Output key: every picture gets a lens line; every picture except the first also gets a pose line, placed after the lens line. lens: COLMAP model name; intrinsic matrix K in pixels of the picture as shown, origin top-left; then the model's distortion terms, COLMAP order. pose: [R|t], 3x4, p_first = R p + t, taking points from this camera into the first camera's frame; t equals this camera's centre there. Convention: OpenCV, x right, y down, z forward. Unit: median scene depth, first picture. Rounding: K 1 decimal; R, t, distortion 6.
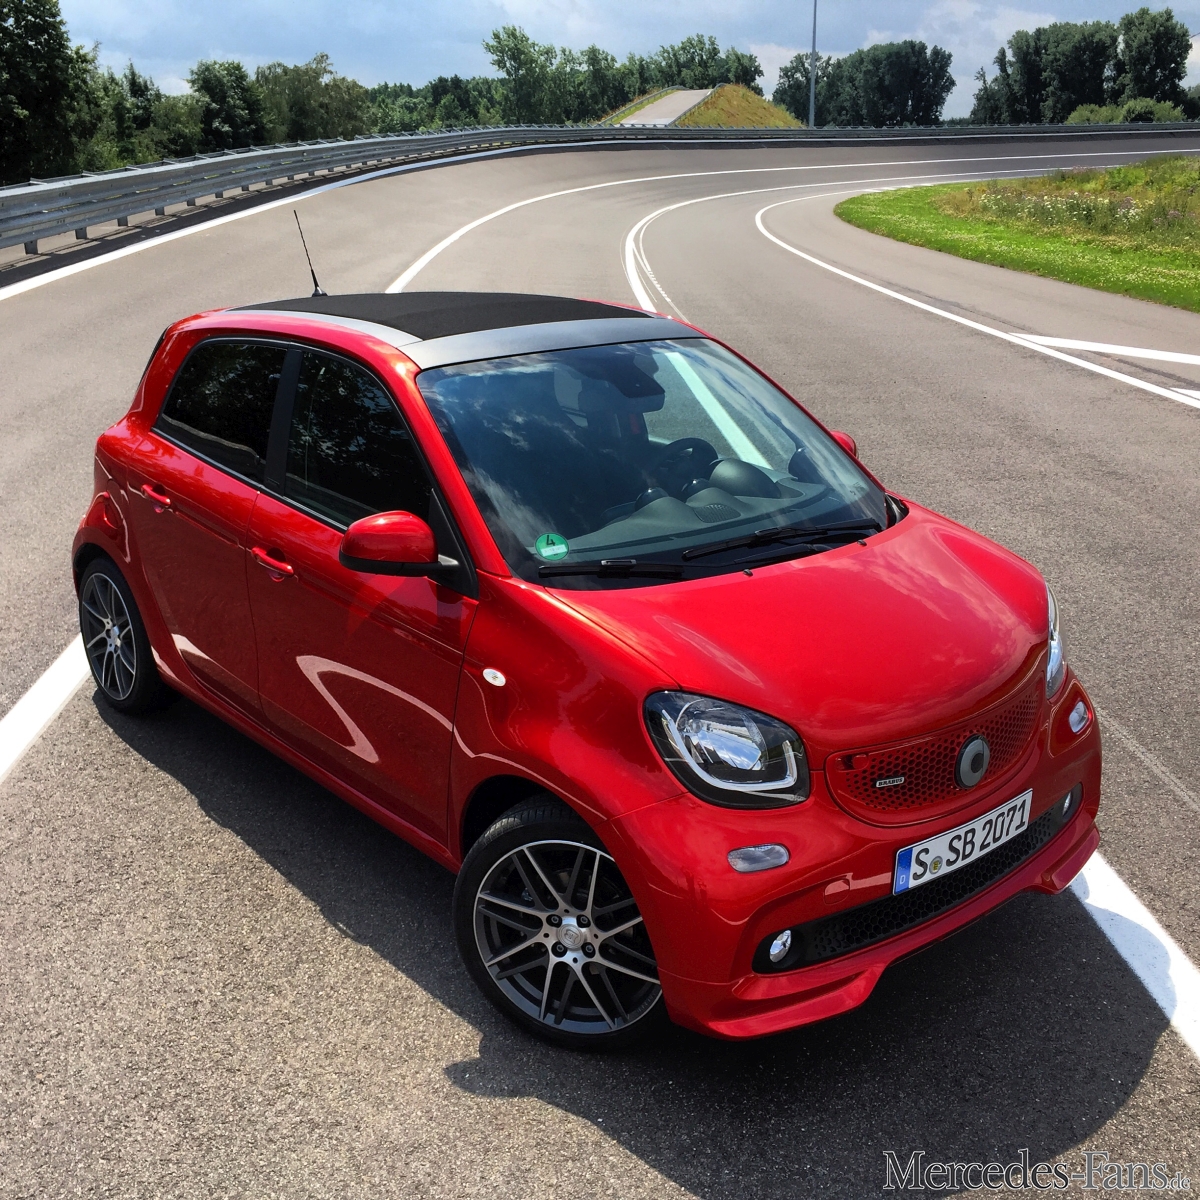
lens RADIAL K [[1391.8, 0, 515.8], [0, 1391.8, 602.8], [0, 0, 1]] dist [0.087036, -0.127910]
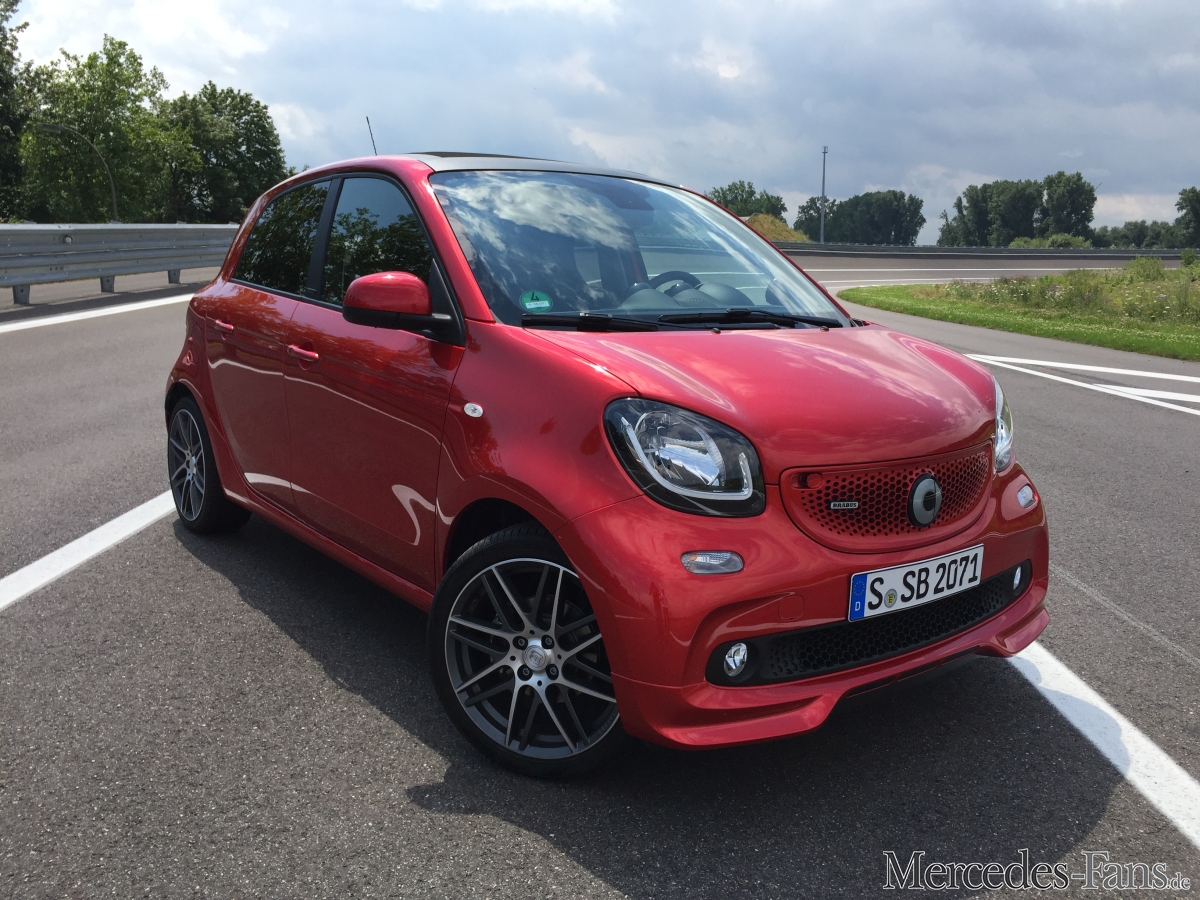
lens RADIAL K [[1047.0, 0, 598.6], [0, 1047.0, 445.1], [0, 0, 1]] dist [0.077821, -0.106952]
pose [[0.999483, 0.031979, -0.003325, 0.077410], [-0.032132, 0.990032, -0.137127, 0.175723], [-0.001094, 0.137163, 0.990548, 0.200972]]
